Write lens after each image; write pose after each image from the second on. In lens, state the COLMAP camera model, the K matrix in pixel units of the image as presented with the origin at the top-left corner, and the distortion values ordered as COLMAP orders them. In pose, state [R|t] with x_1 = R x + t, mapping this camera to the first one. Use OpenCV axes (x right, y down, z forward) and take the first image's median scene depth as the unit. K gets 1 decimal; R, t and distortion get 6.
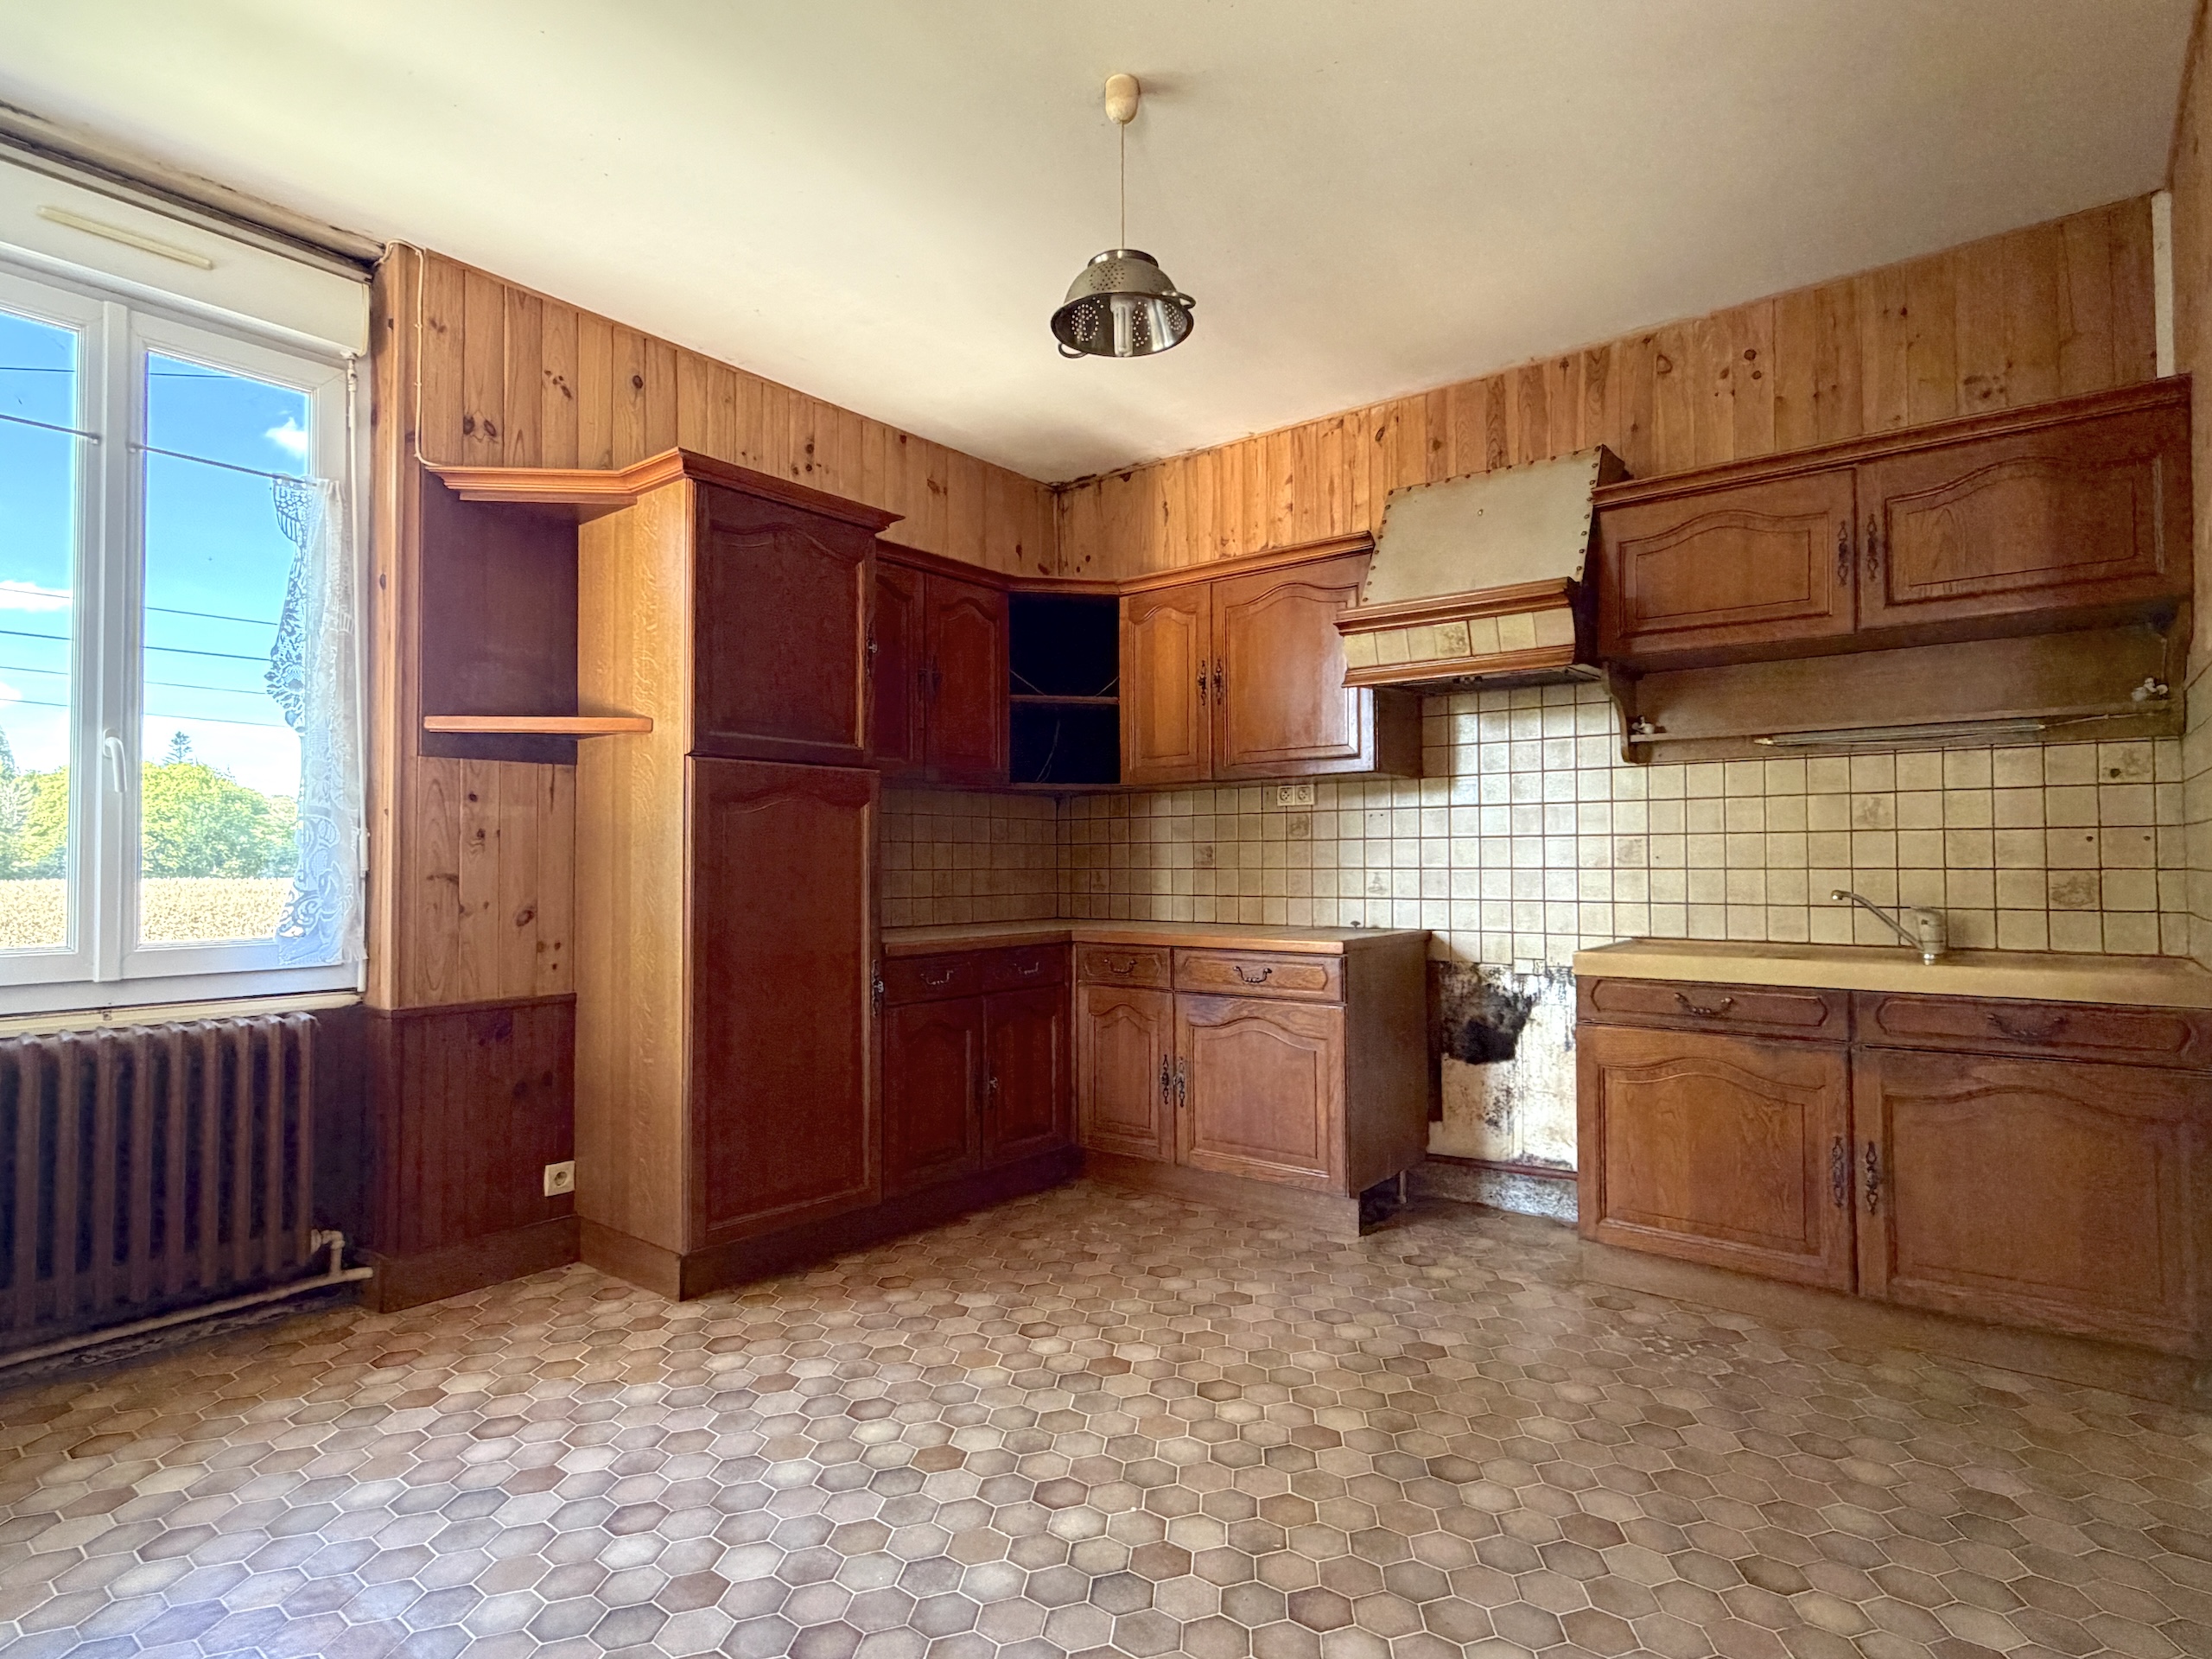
lens RADIAL K [[1180.5, 0, 1110.7], [0, 1180.5, 834.2], [0, 0, 1]] dist [-0.000675, 0.000466]
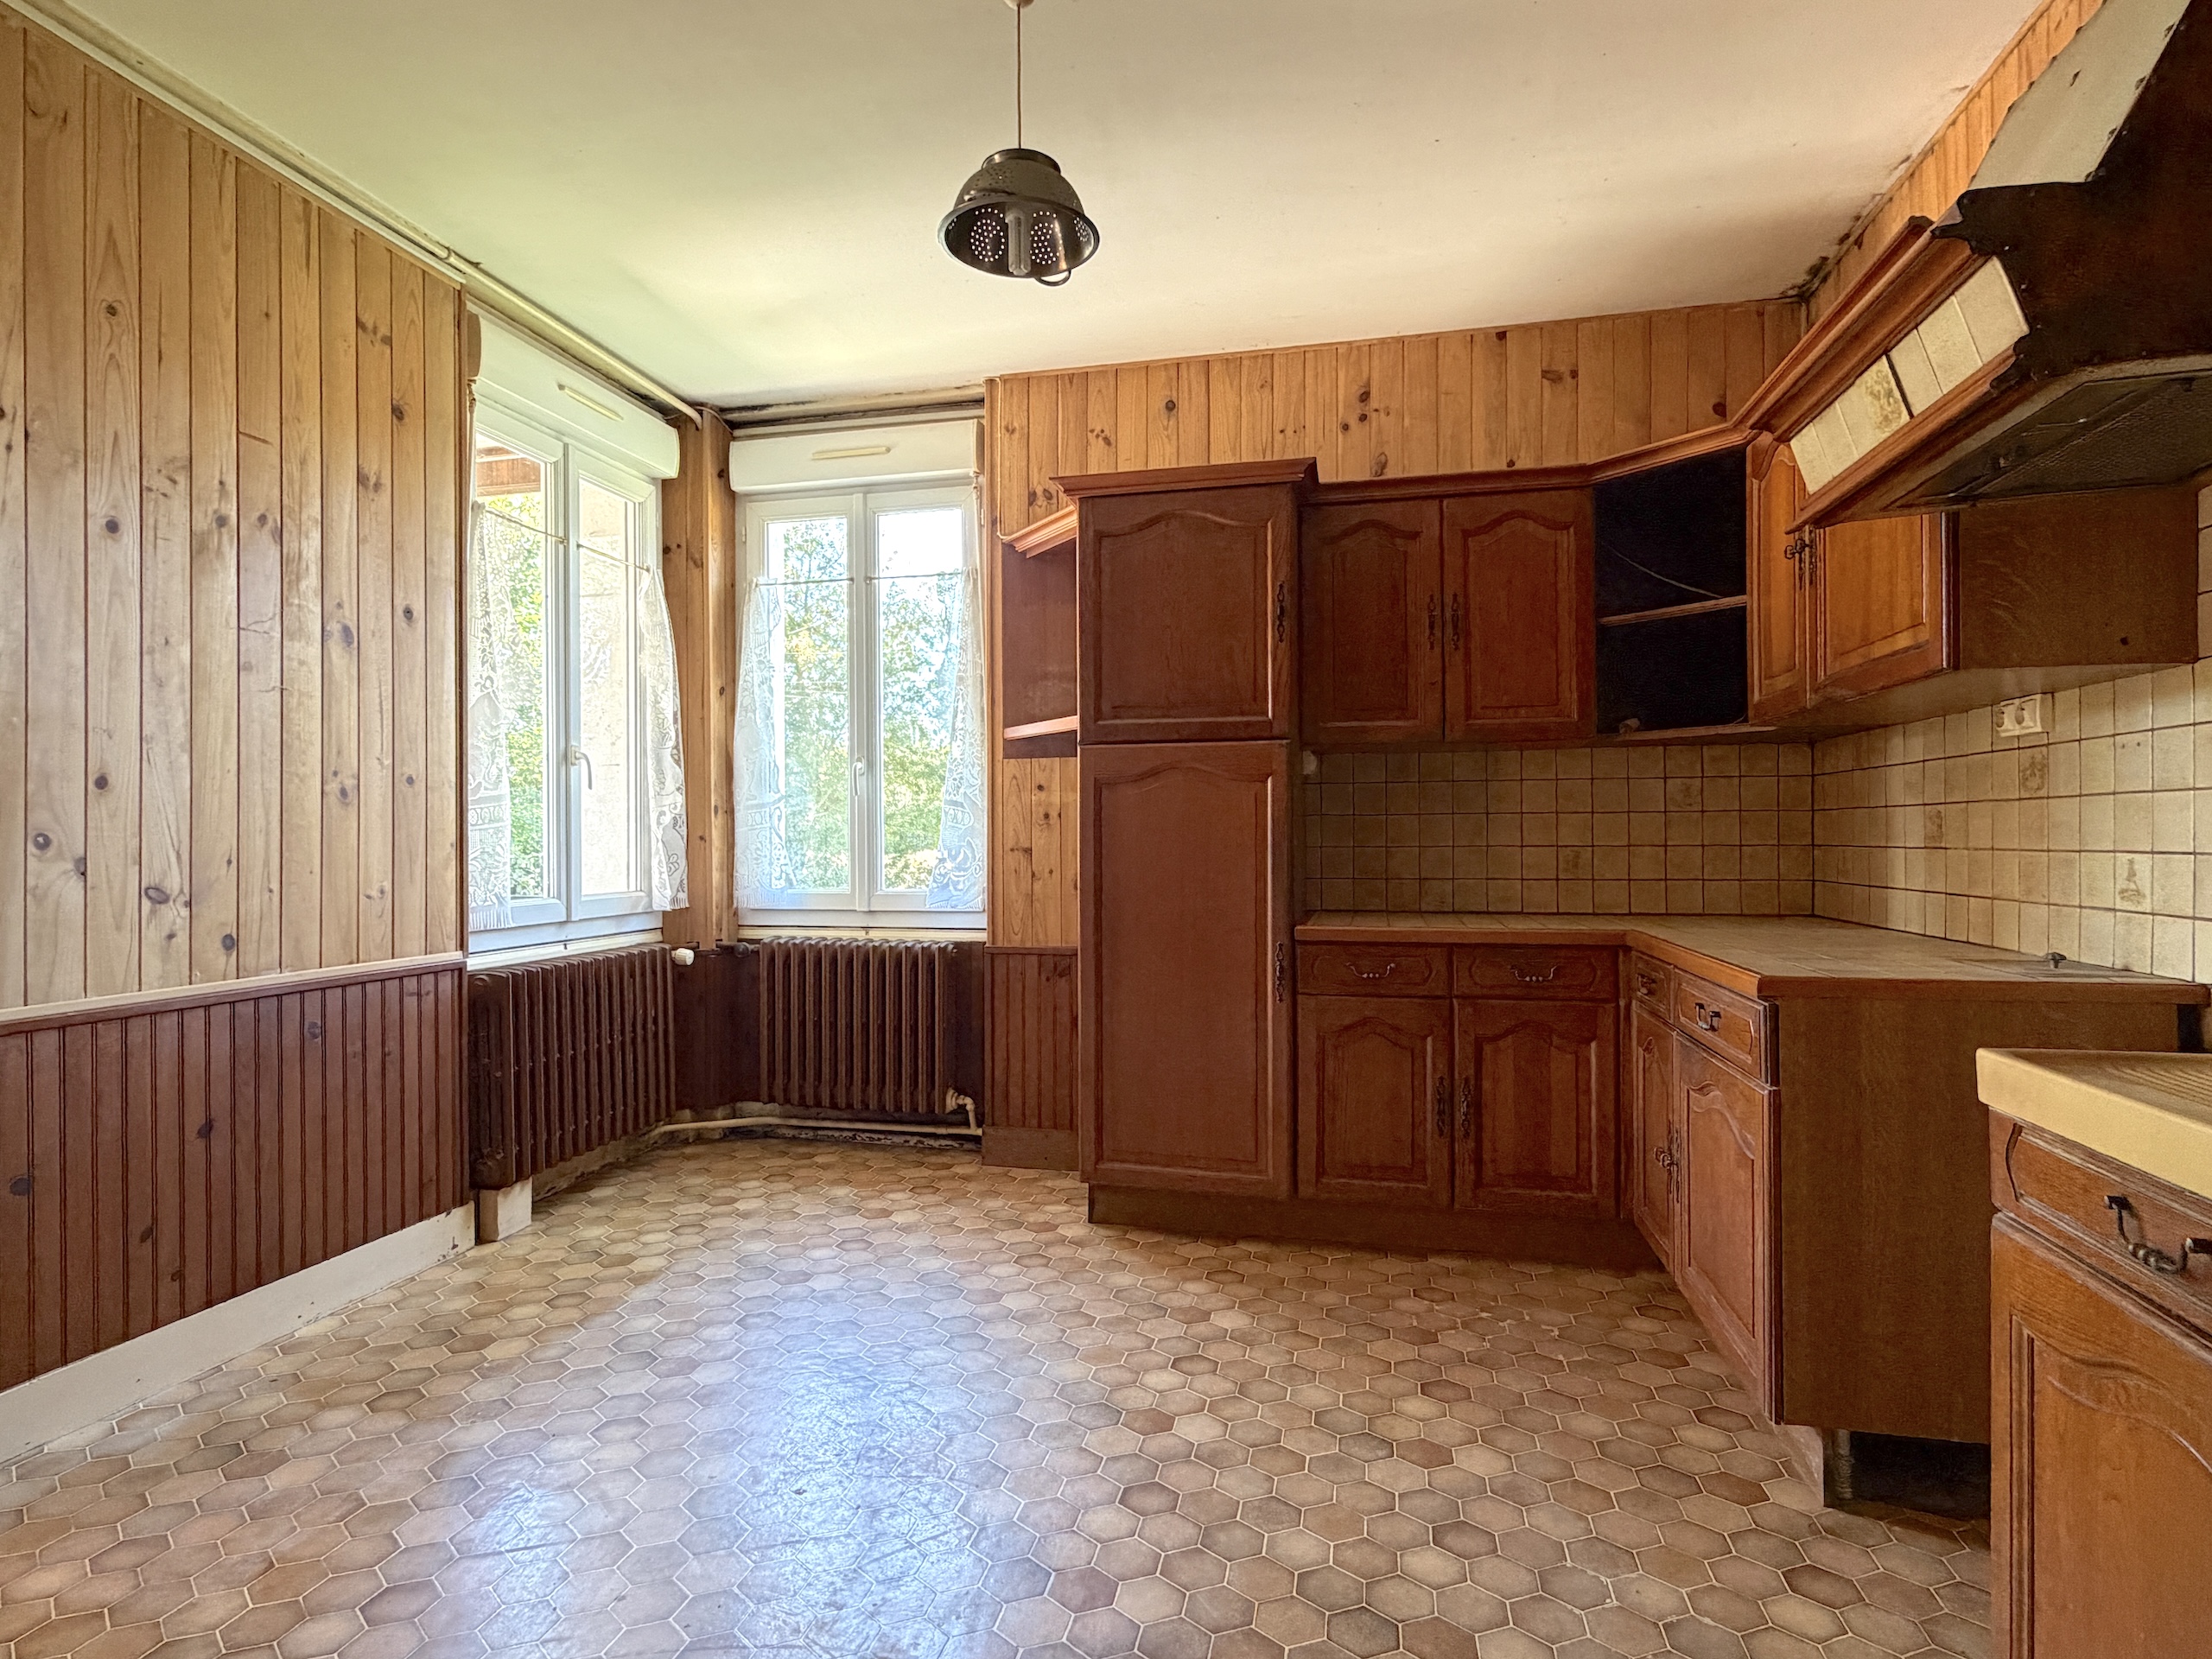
lens RADIAL K [[1180.5, 0, 1101.8], [0, 1180.5, 833.4], [0, 0, 1]] dist [-0.000675, 0.000466]
pose [[0.417651, -0.002050, -0.908605, 0.673503], [0.024564, 0.999657, 0.009035, 0.008989], [0.908275, -0.026093, 0.417558, 0.538305]]
